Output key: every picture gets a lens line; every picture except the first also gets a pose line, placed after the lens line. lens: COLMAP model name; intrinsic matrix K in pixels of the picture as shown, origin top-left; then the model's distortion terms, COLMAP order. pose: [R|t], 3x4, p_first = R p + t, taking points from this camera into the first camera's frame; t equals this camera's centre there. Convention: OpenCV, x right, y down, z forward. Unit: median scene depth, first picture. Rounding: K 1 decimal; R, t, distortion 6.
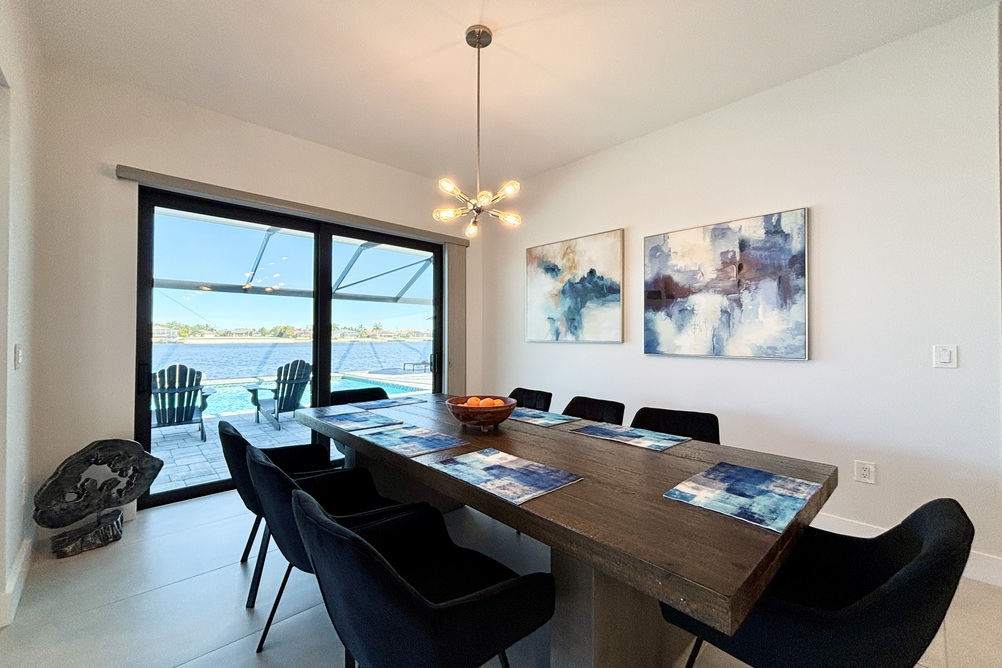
lens RADIAL K [[404.5, 0, 494.8], [0, 404.5, 327.9], [0, 0, 1]] dist [0.001197, 0.000048]
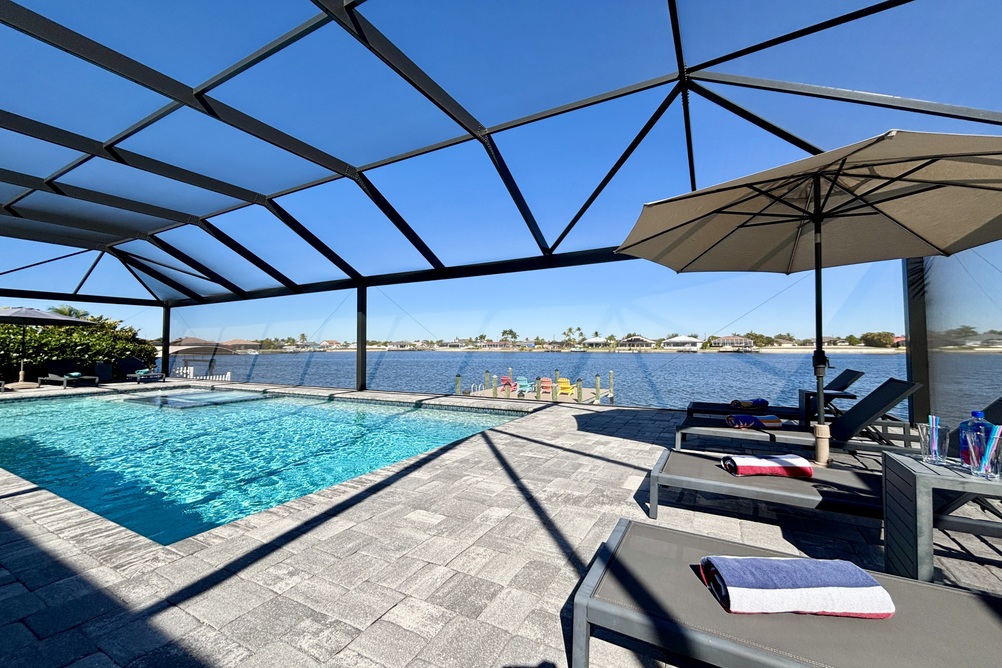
lens RADIAL K [[404.5, 0, 499.5], [0, 404.5, 344.5], [0, 0, 1]] dist [0.001197, 0.000048]
pose [[0.312161, -0.006476, -0.950007, 0.264167], [0.022946, 0.999736, 0.000725, 0.083723], [0.949752, -0.022025, 0.312227, 2.042203]]
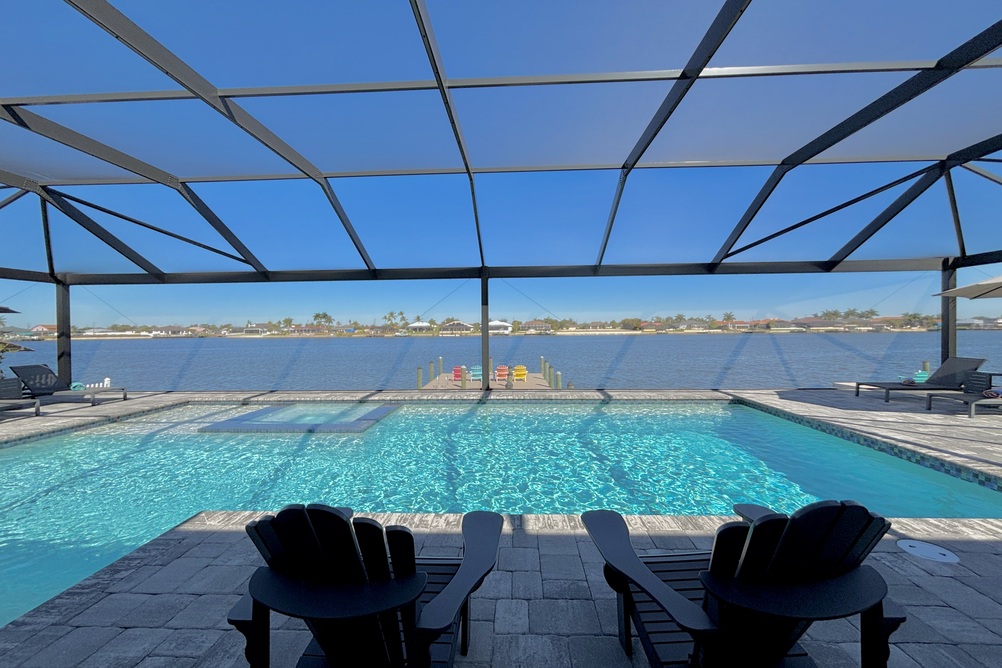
lens RADIAL K [[404.5, 0, 498.1], [0, 404.5, 333.5], [0, 0, 1]] dist [0.001197, 0.000048]
pose [[0.698430, -0.000281, -0.715678, -0.480273], [0.025456, 0.999377, 0.024451, -0.006581], [0.715226, -0.035295, 0.698002, 0.806254]]
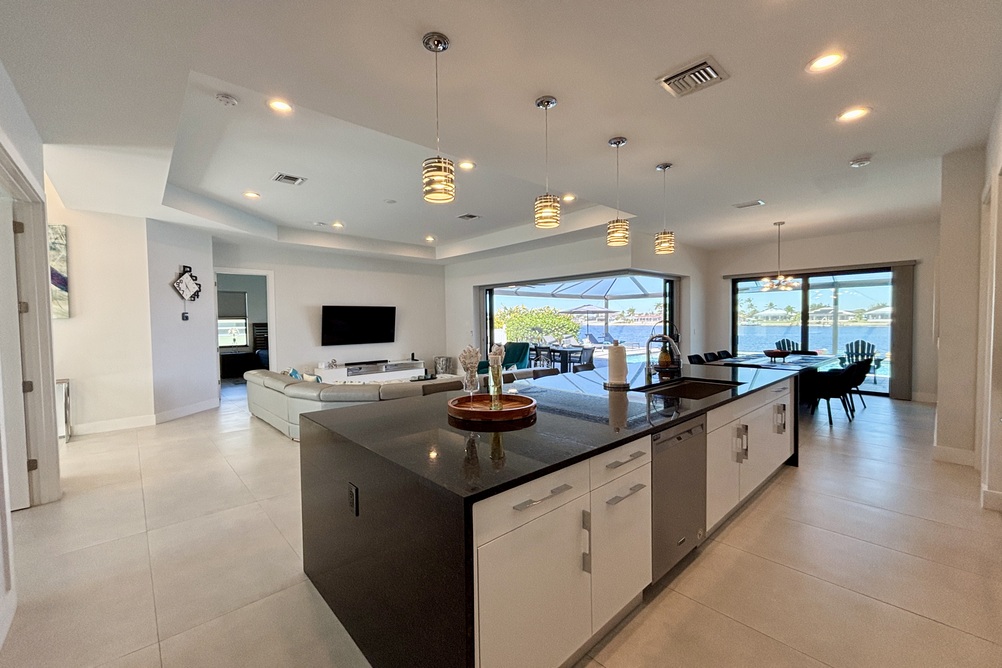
lens RADIAL K [[404.5, 0, 501.2], [0, 404.5, 337.1], [0, 0, 1]] dist [0.001197, 0.000048]
pose [[-0.002629, 0.039029, -0.999235, 0.978721], [0.029267, 0.998813, 0.038935, -0.037075], [0.999568, -0.029142, -0.003768, -0.551097]]
